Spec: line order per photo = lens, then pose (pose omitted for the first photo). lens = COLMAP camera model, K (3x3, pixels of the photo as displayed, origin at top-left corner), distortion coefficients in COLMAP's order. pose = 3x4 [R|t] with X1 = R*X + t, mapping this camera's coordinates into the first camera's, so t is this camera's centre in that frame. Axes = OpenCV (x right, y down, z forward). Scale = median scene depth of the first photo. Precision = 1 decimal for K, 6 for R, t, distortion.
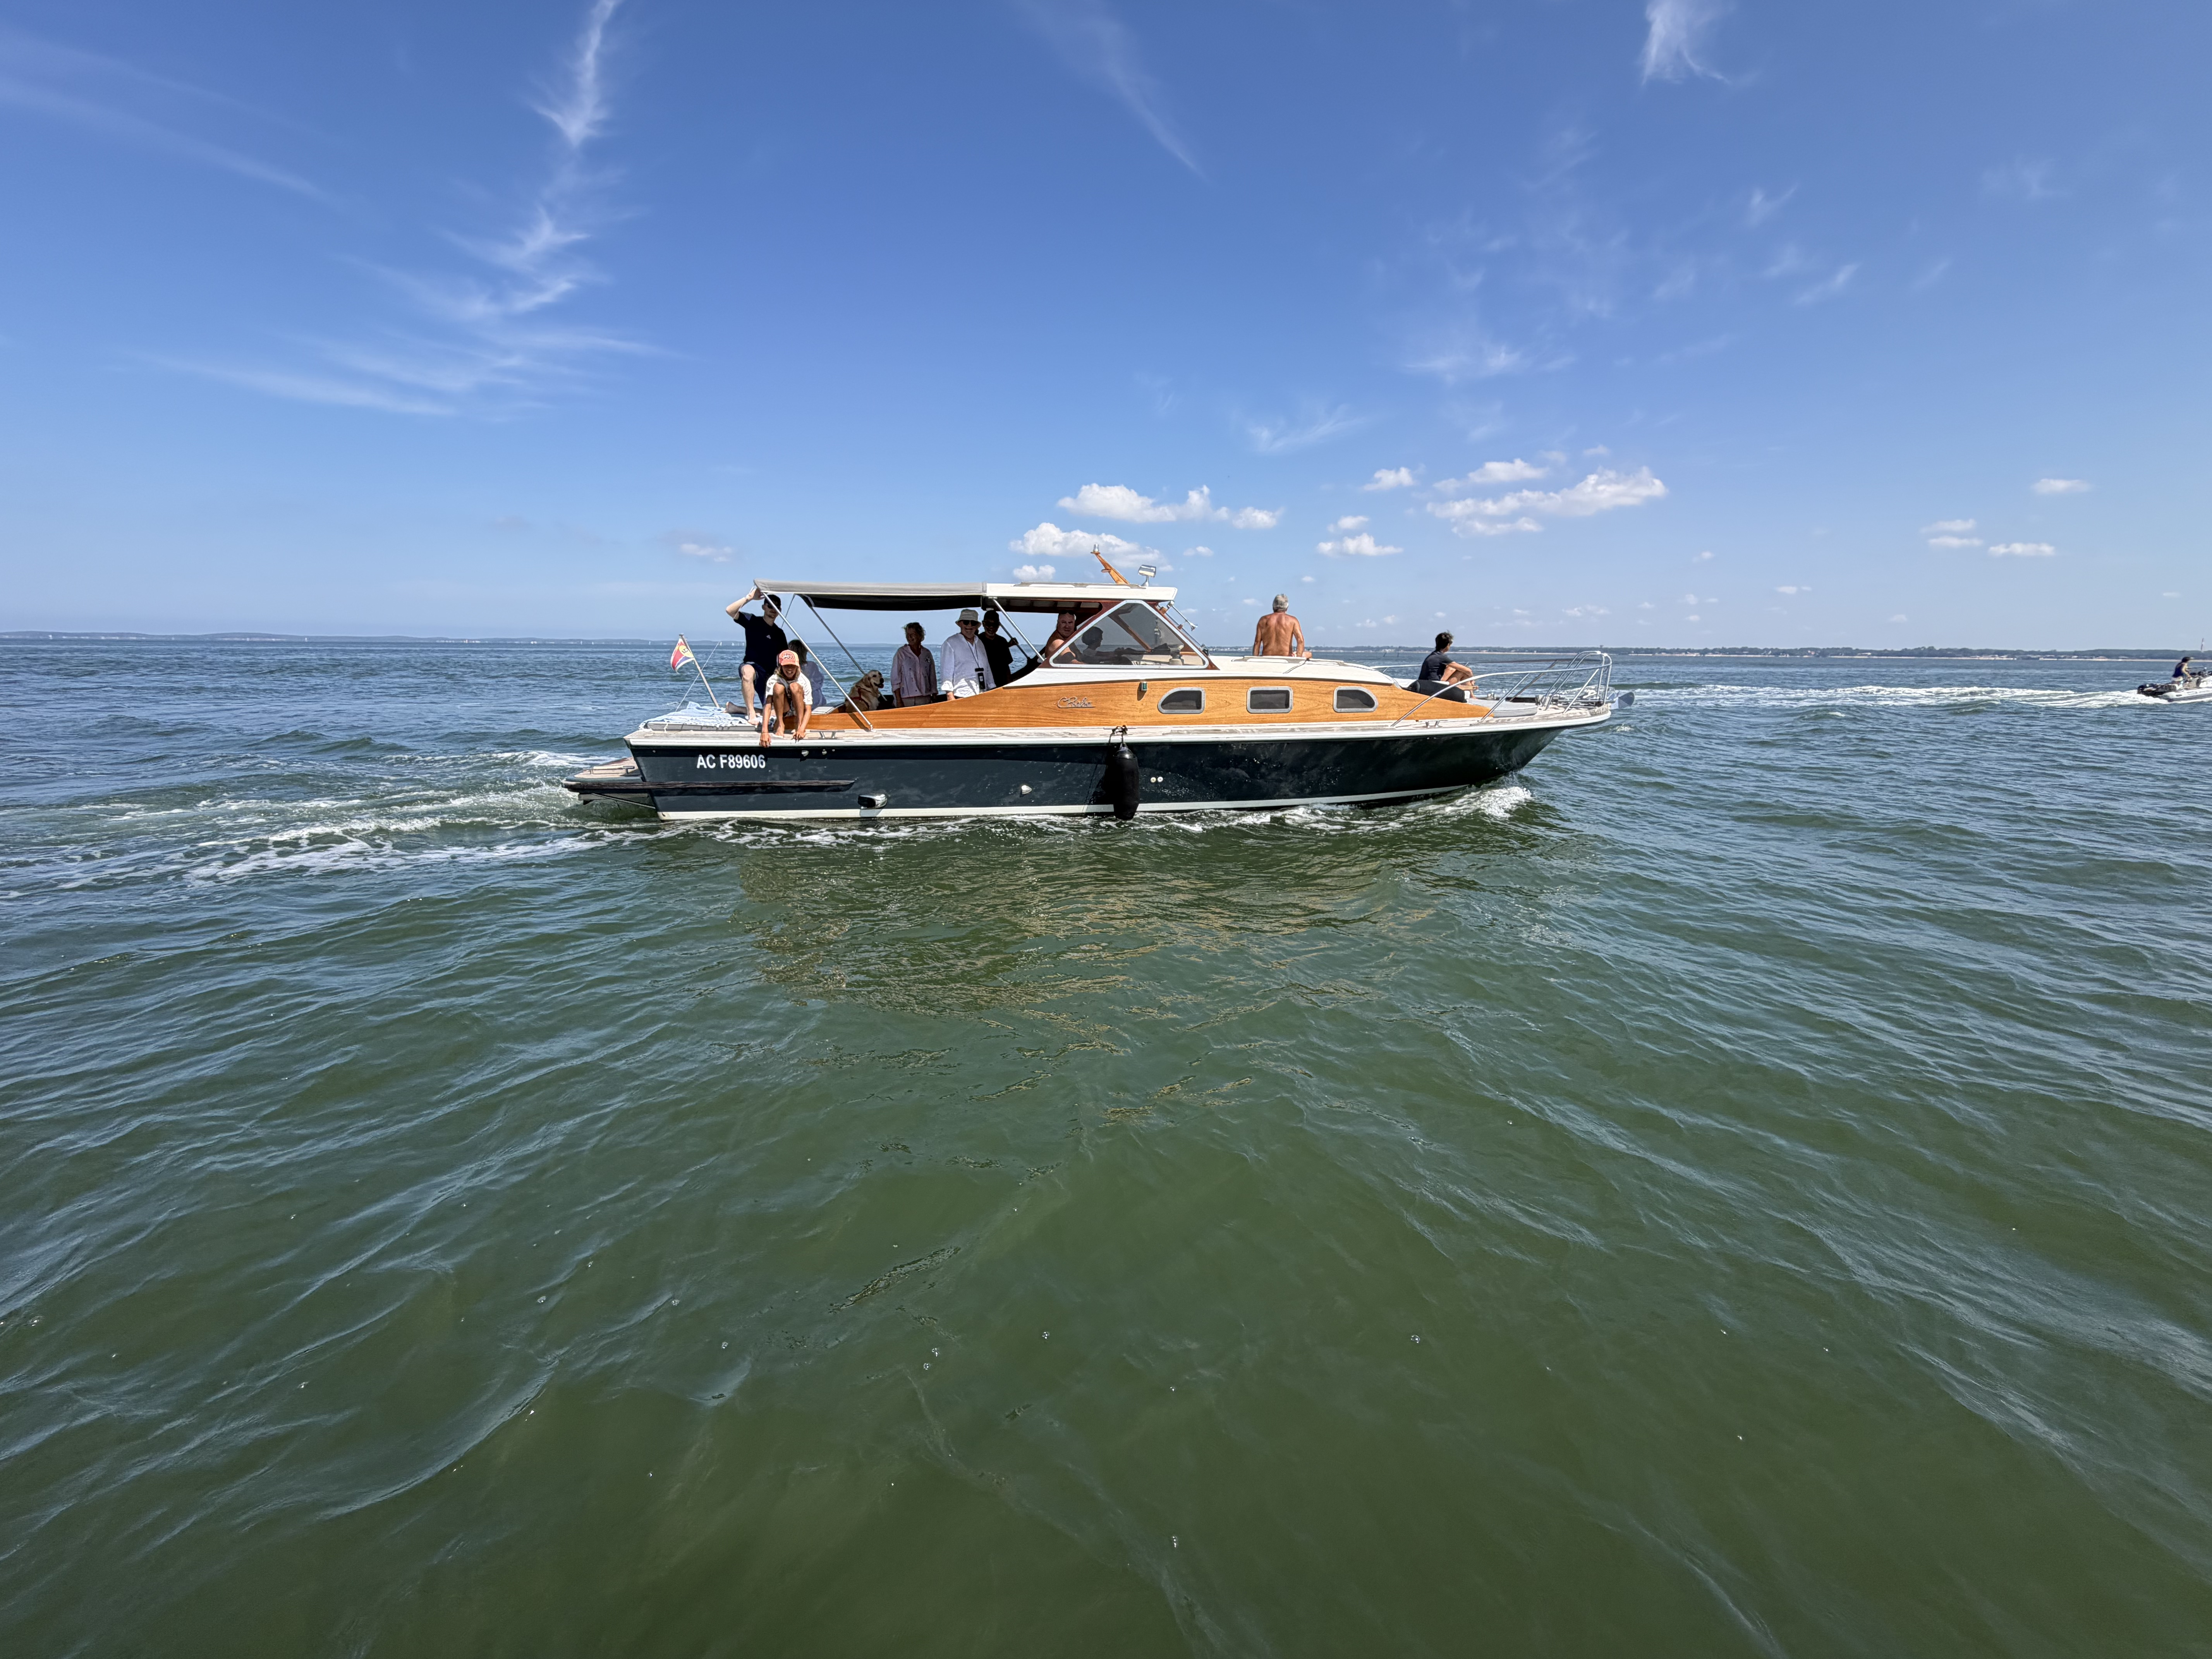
lens RADIAL K [[922.8, 0, 1082.0], [0, 922.8, 850.7], [0, 0, 1]] dist [0.003916, 0.000911]
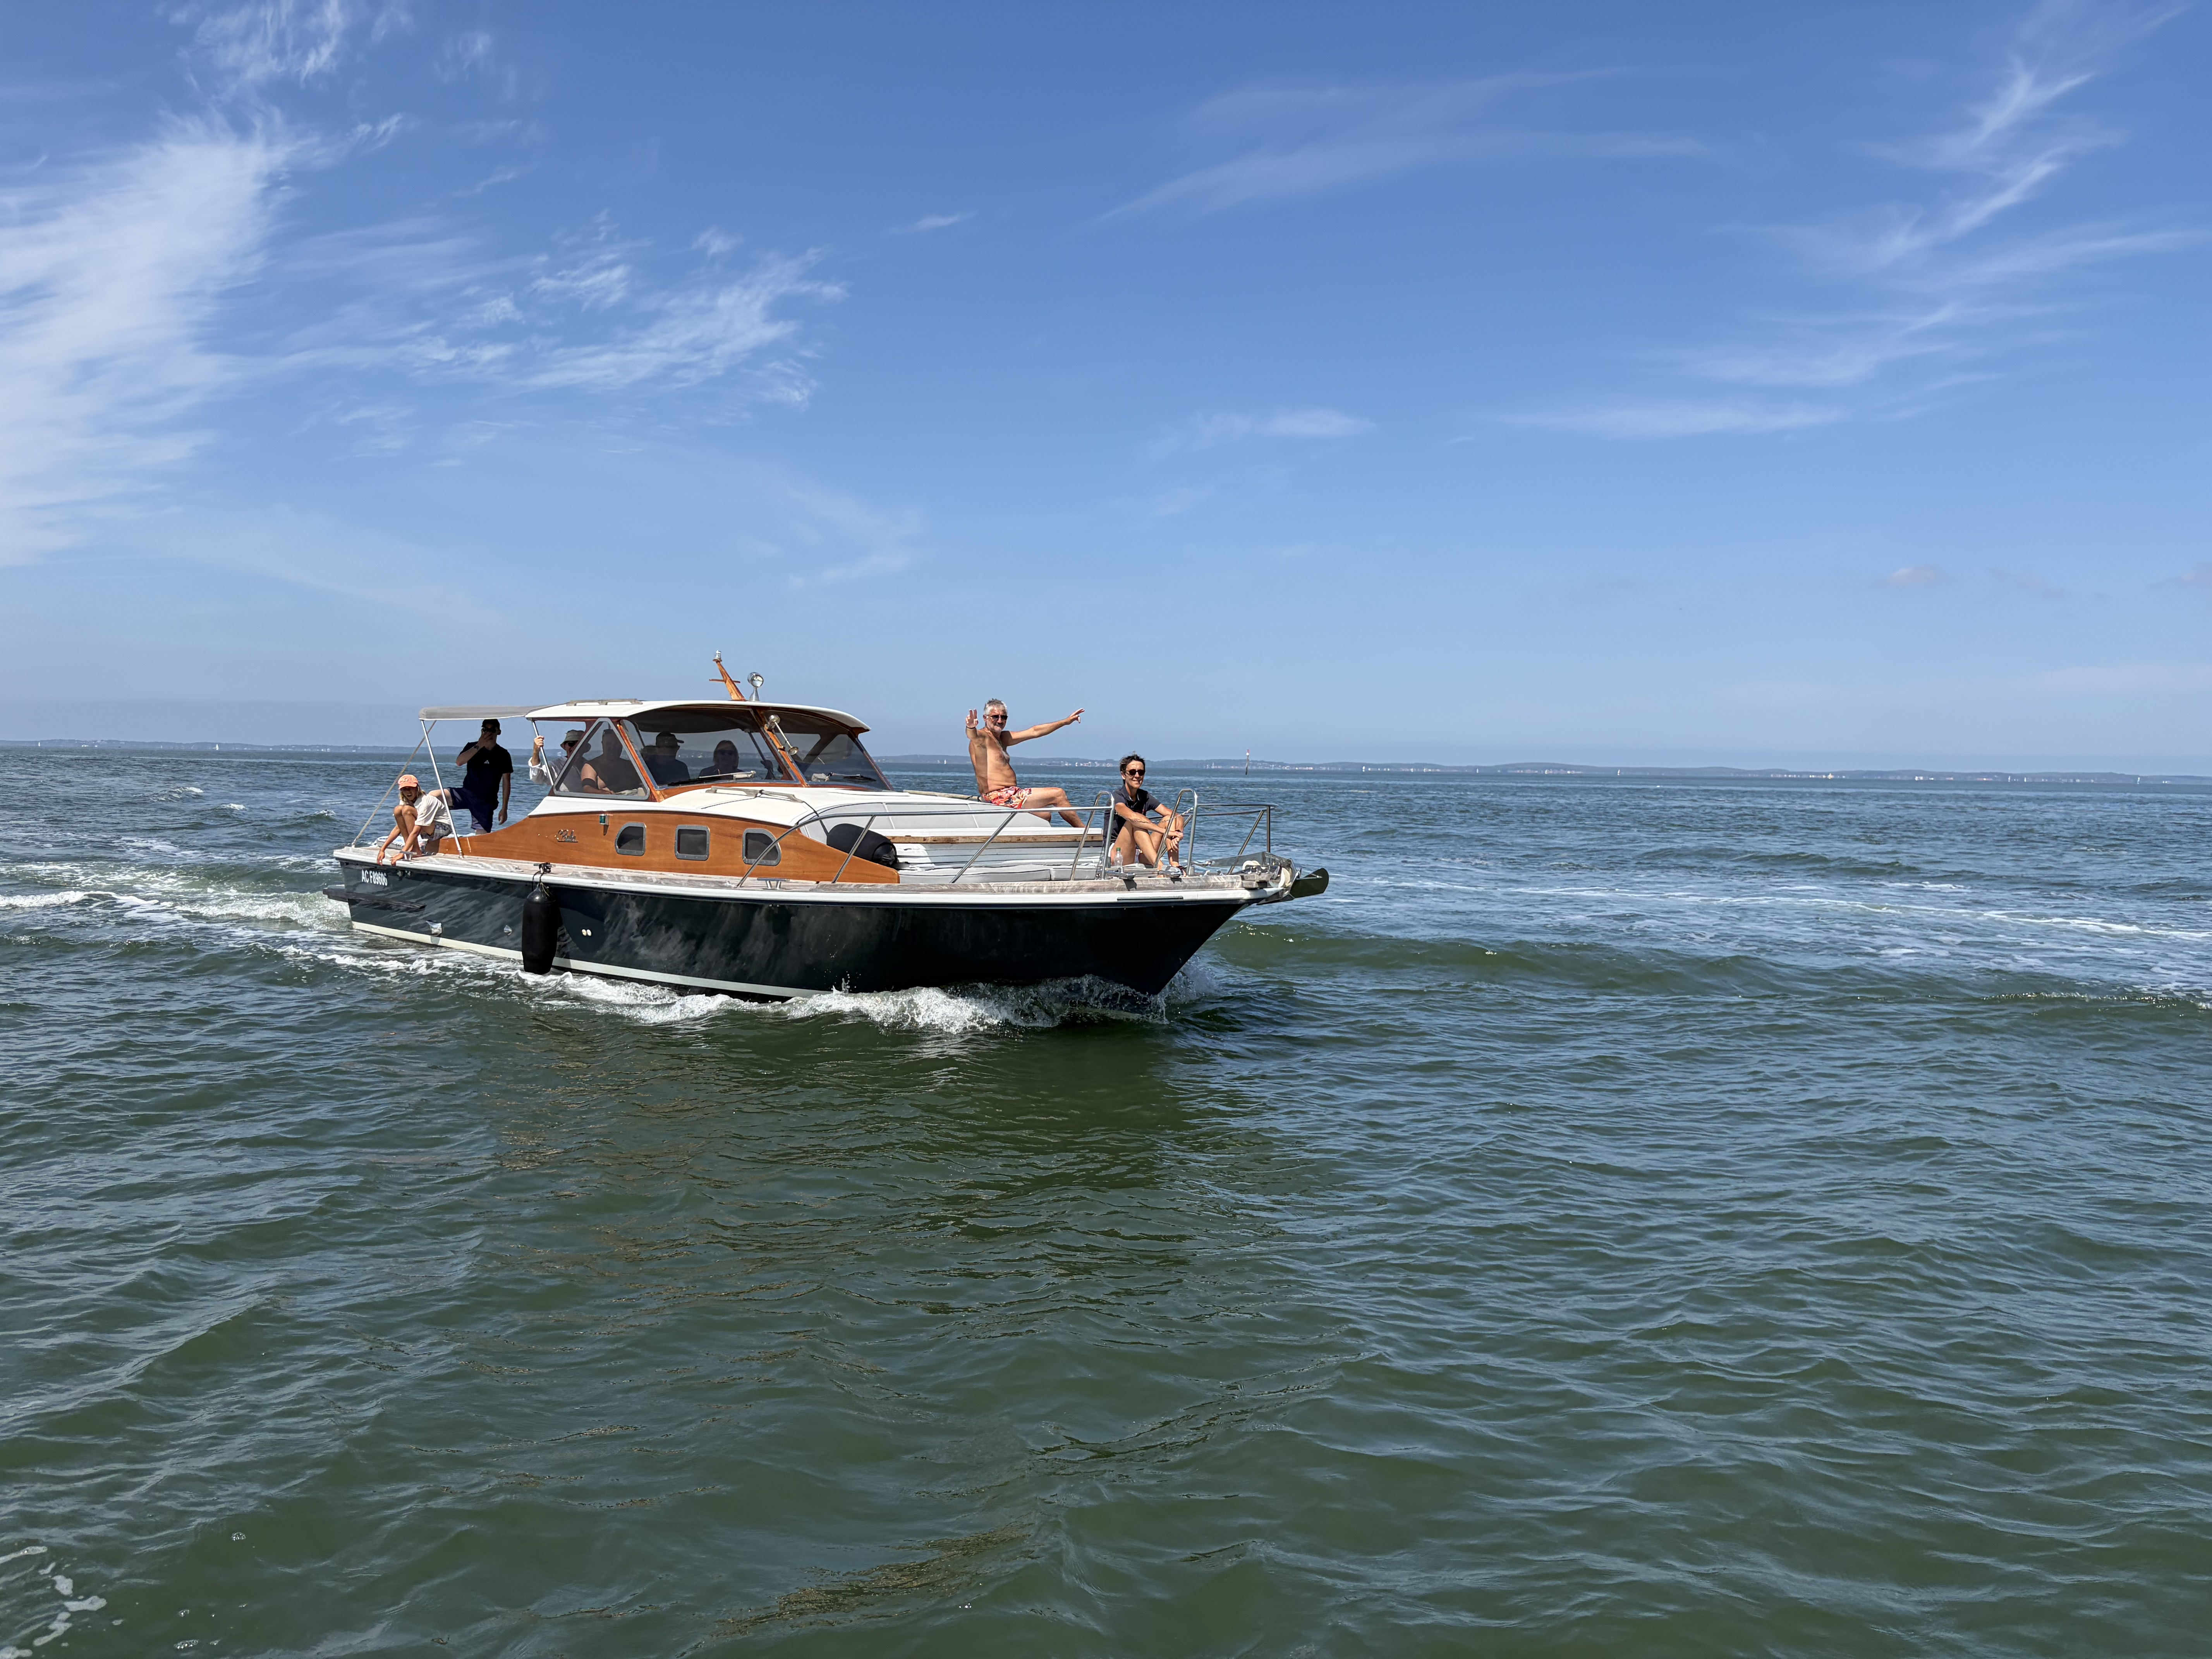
lens RADIAL K [[1755.6, 0, 1087.7], [0, 1755.6, 821.6], [0, 0, 1]] dist [0.053012, -0.045674]
pose [[0.567658, 0.018637, -0.823053, 1.246327], [-0.181825, 0.977894, -0.103261, -0.074579], [0.802934, 0.208268, 0.558499, 0.379176]]
